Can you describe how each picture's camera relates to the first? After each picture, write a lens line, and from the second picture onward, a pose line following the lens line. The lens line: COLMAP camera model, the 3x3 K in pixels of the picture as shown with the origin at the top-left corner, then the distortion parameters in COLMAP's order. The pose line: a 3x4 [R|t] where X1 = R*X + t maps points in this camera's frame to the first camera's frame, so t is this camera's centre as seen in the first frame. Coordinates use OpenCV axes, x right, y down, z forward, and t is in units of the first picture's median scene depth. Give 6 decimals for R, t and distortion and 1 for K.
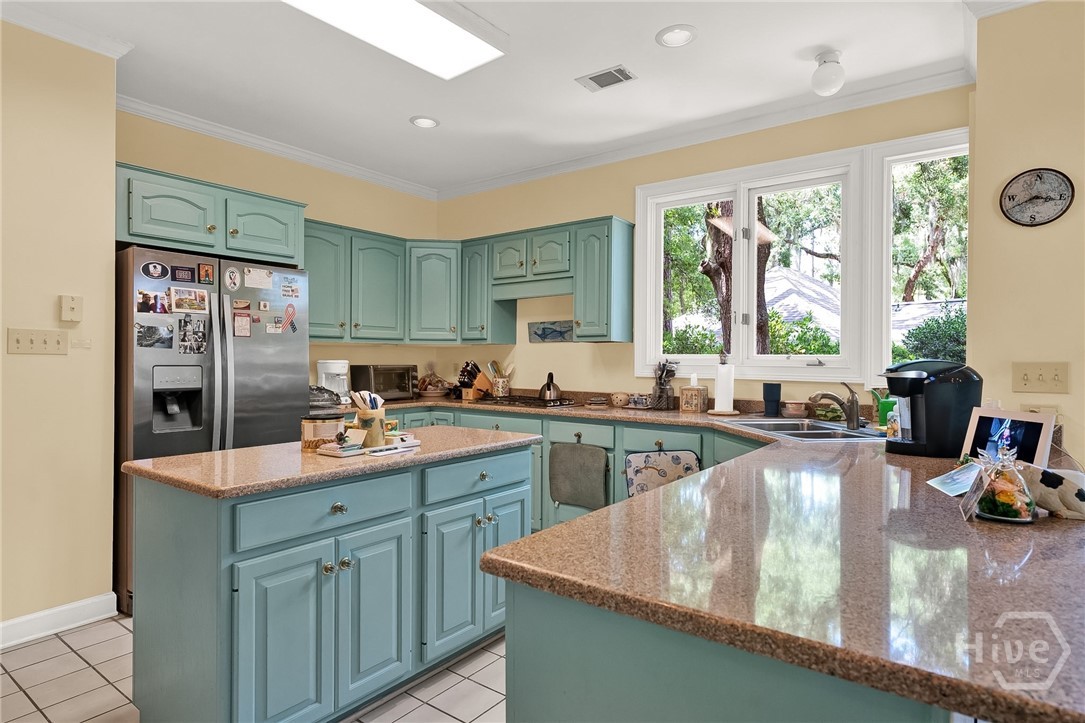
lens RADIAL K [[593.1, 0, 543.8], [0, 593.1, 361.2], [0, 0, 1]] dist [-0.013248, 0.007633]
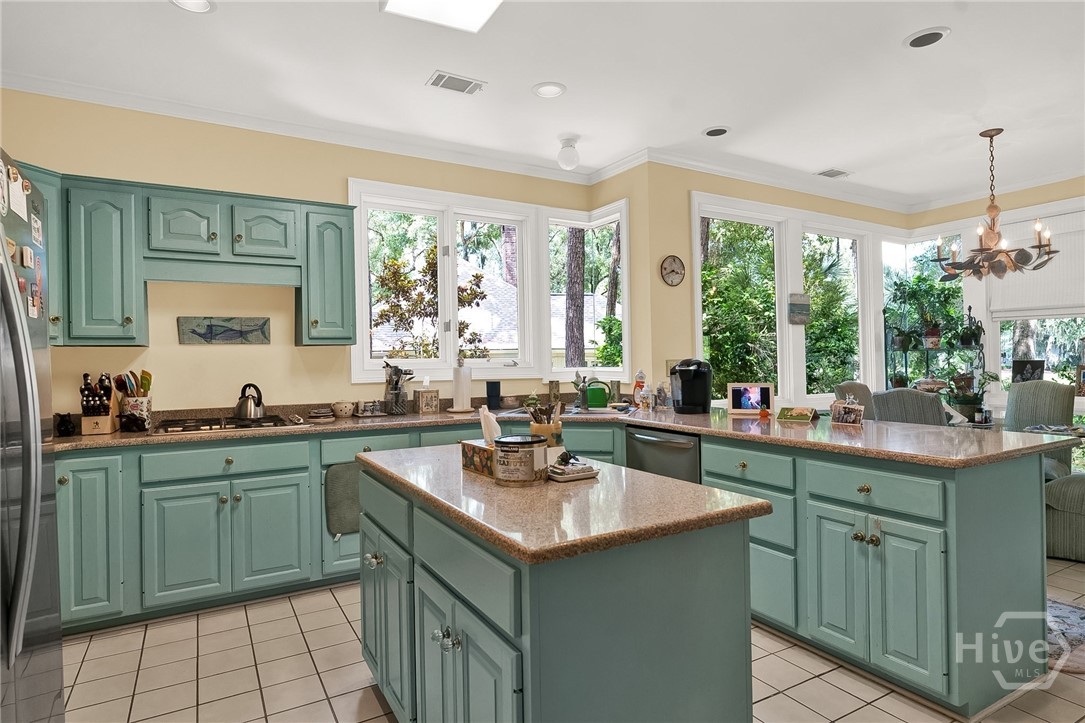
lens RADIAL K [[593.1, 0, 541.5], [0, 593.1, 359.0], [0, 0, 1]] dist [-0.013248, 0.007633]
pose [[0.397077, -0.007378, 0.917756, -0.718560], [0.019543, 0.999809, -0.000417, -0.006786], [-0.917577, 0.018101, 0.397145, 0.450497]]
